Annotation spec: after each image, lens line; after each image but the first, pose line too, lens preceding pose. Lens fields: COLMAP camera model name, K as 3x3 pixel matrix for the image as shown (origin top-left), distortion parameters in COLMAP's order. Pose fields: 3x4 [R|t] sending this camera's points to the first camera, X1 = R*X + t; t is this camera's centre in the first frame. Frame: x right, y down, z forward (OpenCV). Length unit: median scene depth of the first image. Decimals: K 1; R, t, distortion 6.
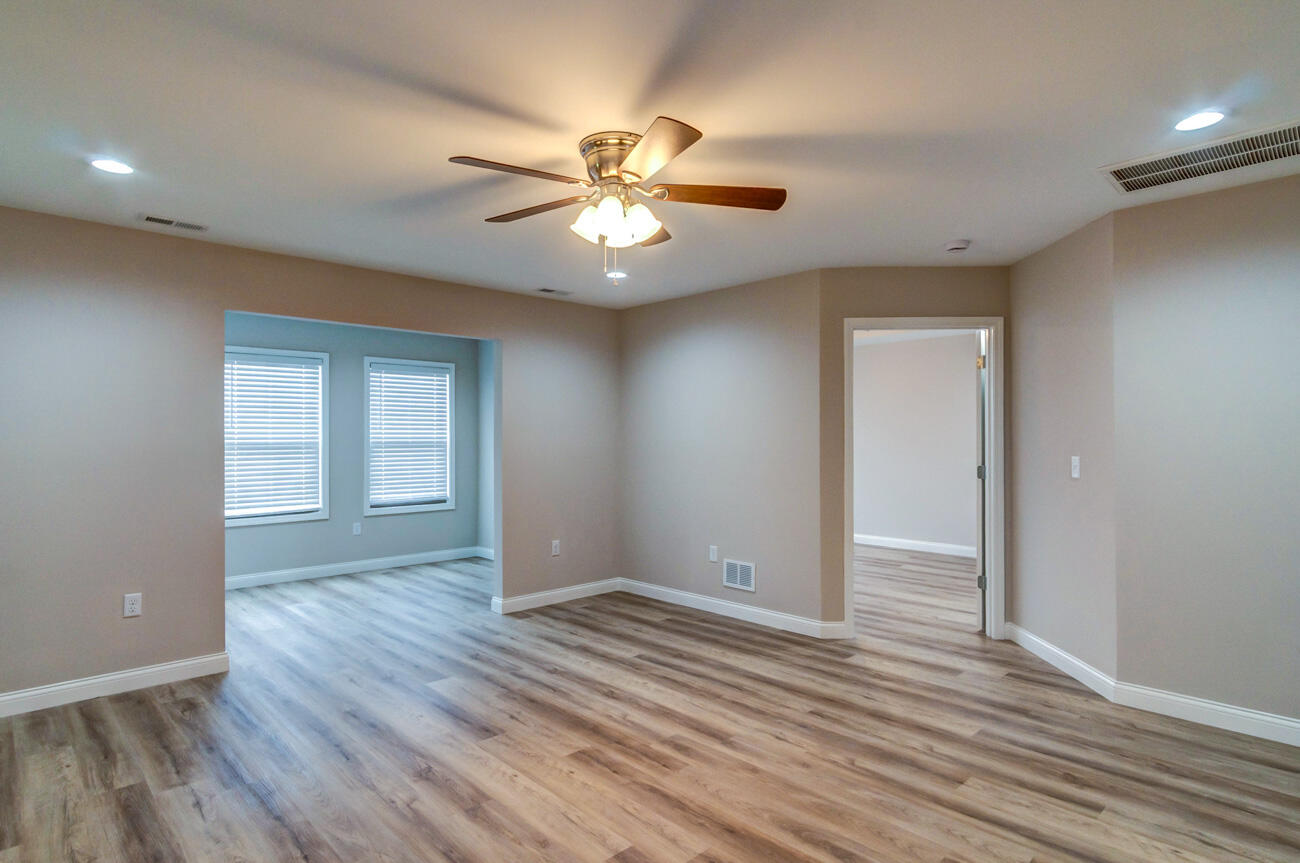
lens RADIAL K [[699.8, 0, 657.1], [0, 699.8, 434.9], [0, 0, 1]] dist [0.016324, 0.001078]
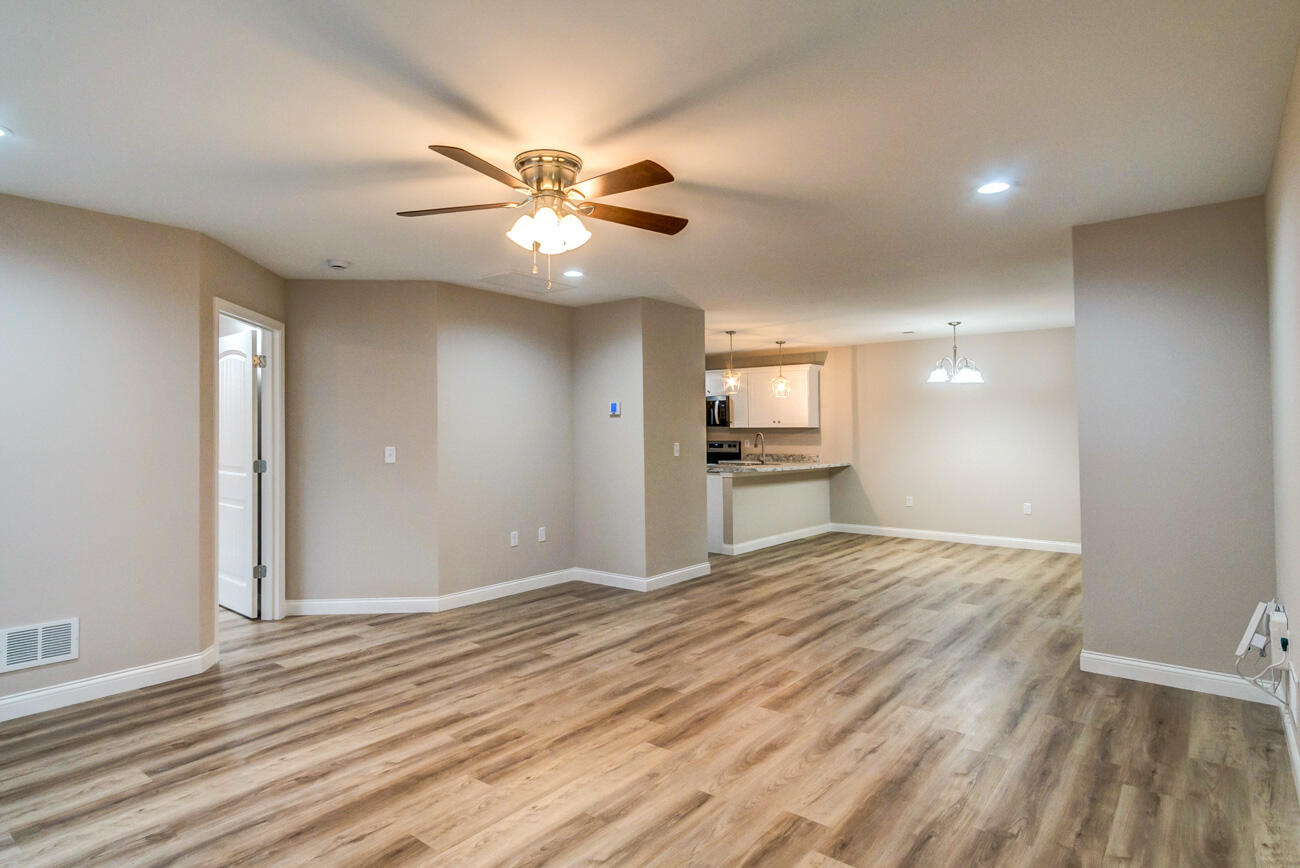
lens RADIAL K [[699.8, 0, 623.9], [0, 699.8, 434.1], [0, 0, 1]] dist [0.016324, 0.001078]
pose [[-0.102327, -0.000840, 0.994750, -0.975354], [-0.000488, 1.000000, 0.000794, 0.003034], [-0.994751, -0.000404, -0.102328, 0.856086]]
